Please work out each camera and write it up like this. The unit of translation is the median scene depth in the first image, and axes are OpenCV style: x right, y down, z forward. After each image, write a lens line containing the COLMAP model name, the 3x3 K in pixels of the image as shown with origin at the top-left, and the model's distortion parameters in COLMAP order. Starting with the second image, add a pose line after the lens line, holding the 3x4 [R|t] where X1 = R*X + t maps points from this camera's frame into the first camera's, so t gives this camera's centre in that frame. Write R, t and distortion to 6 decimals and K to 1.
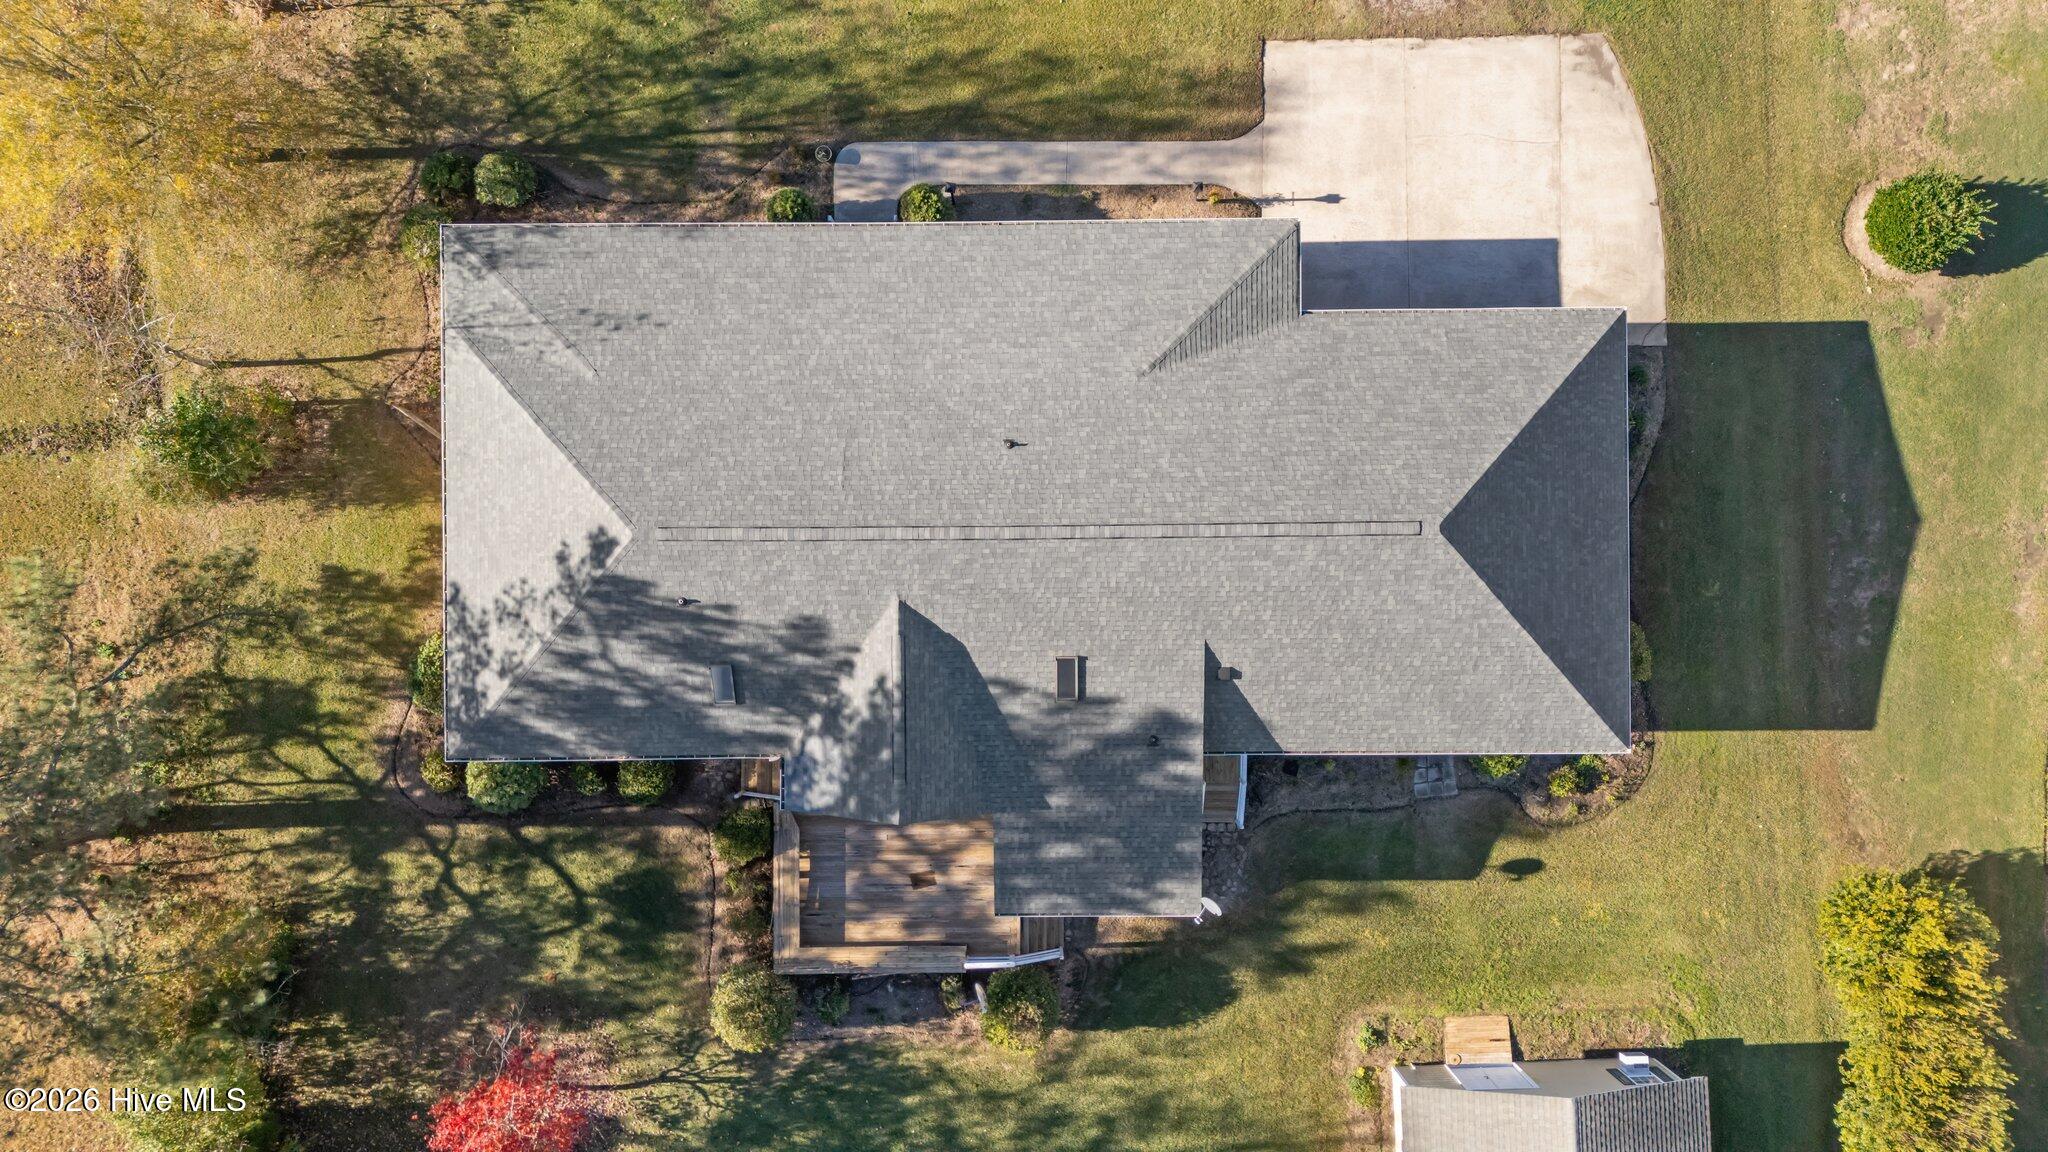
lens RADIAL K [[1586.6, 0, 1024.0], [0, 1586.6, 576.0], [0, 0, 1]] dist [0.002987, 0.001825]
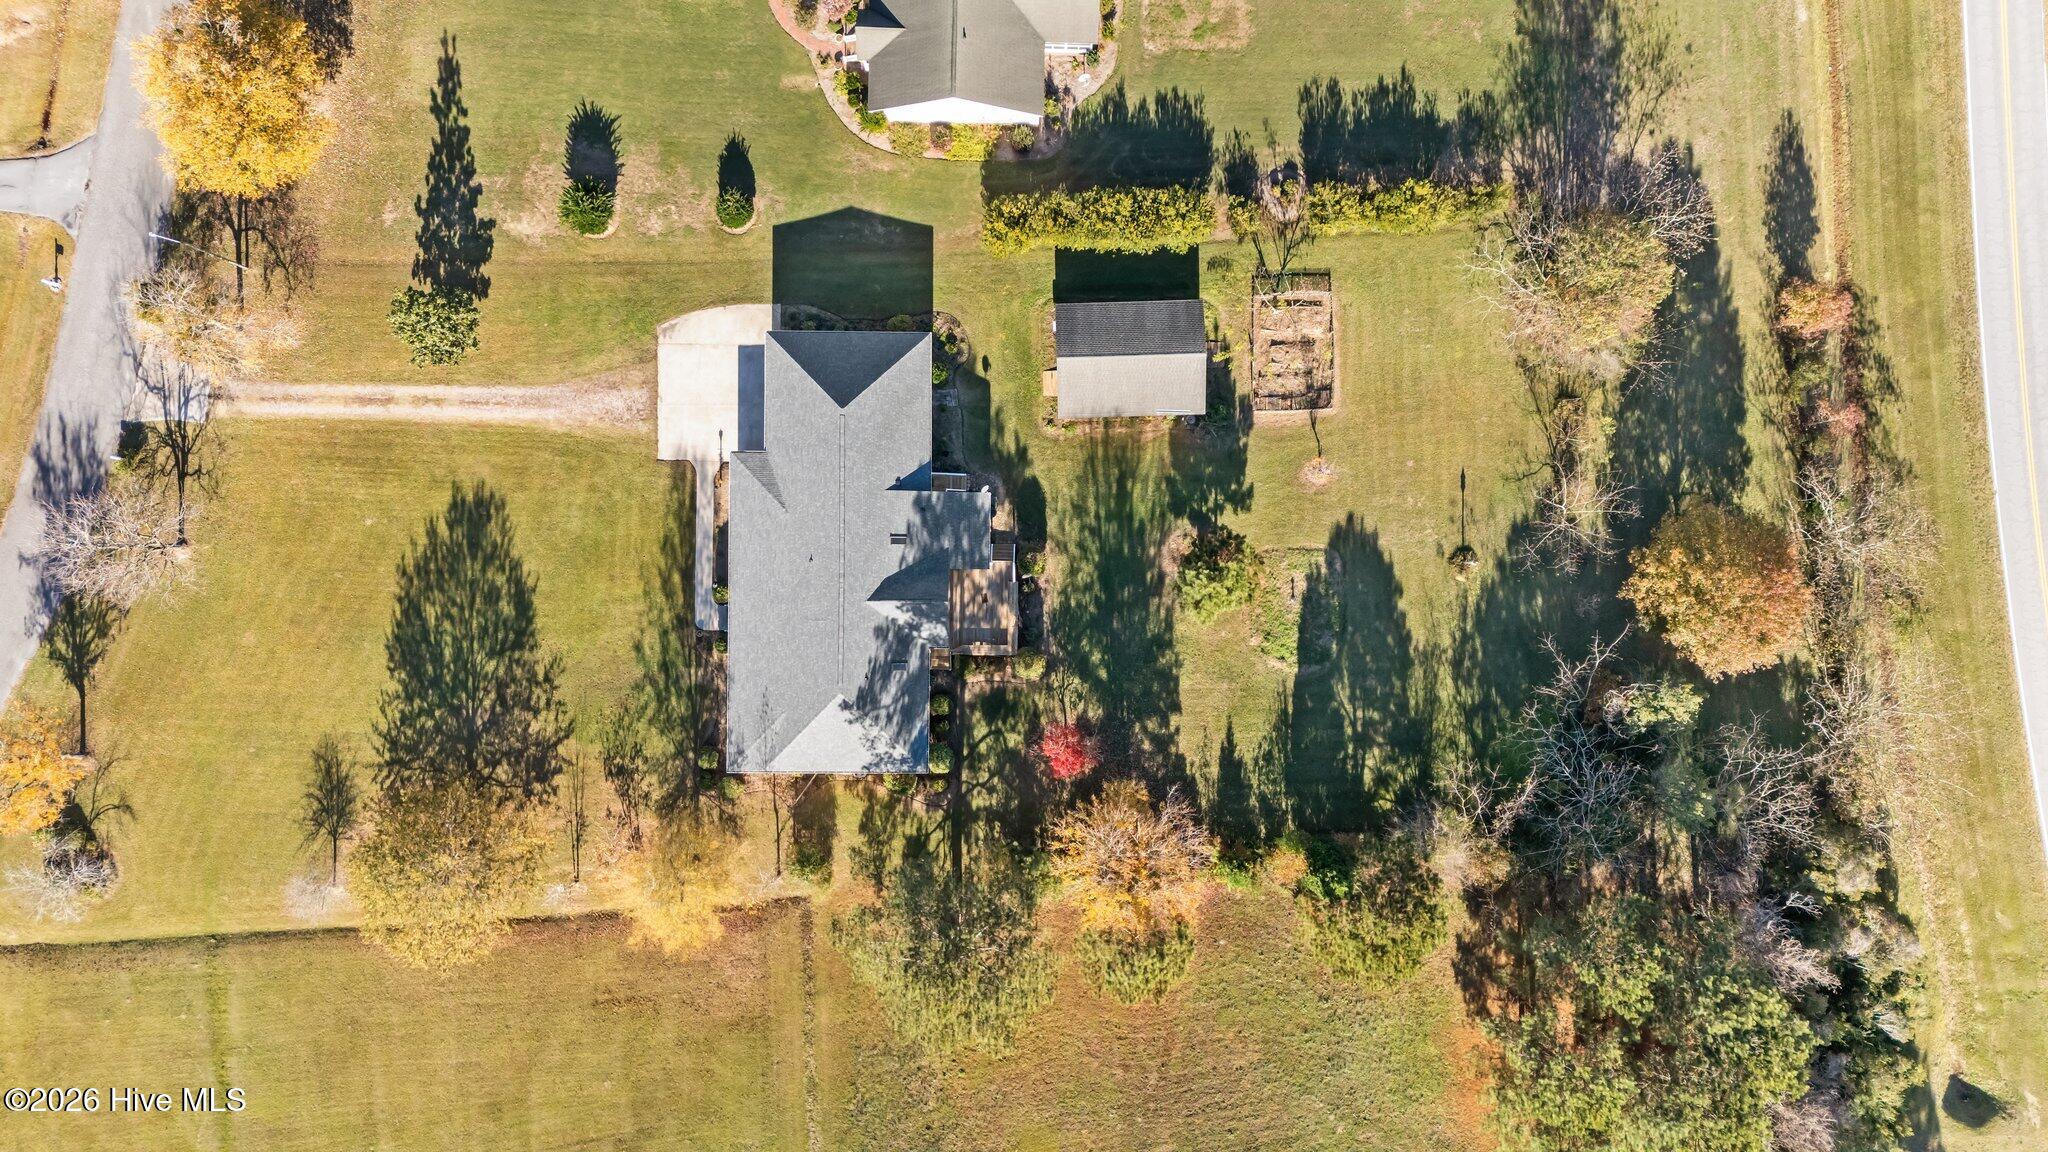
lens RADIAL K [[1469.5, 0, 1024.0], [0, 1469.5, 576.0], [0, 0, 1]] dist [0.088306, -0.100352]
pose [[0.015836, -0.999811, 0.011293, -0.053467], [0.999805, 0.015967, 0.011604, 0.225325], [-0.011782, 0.011107, 0.999869, -1.378447]]
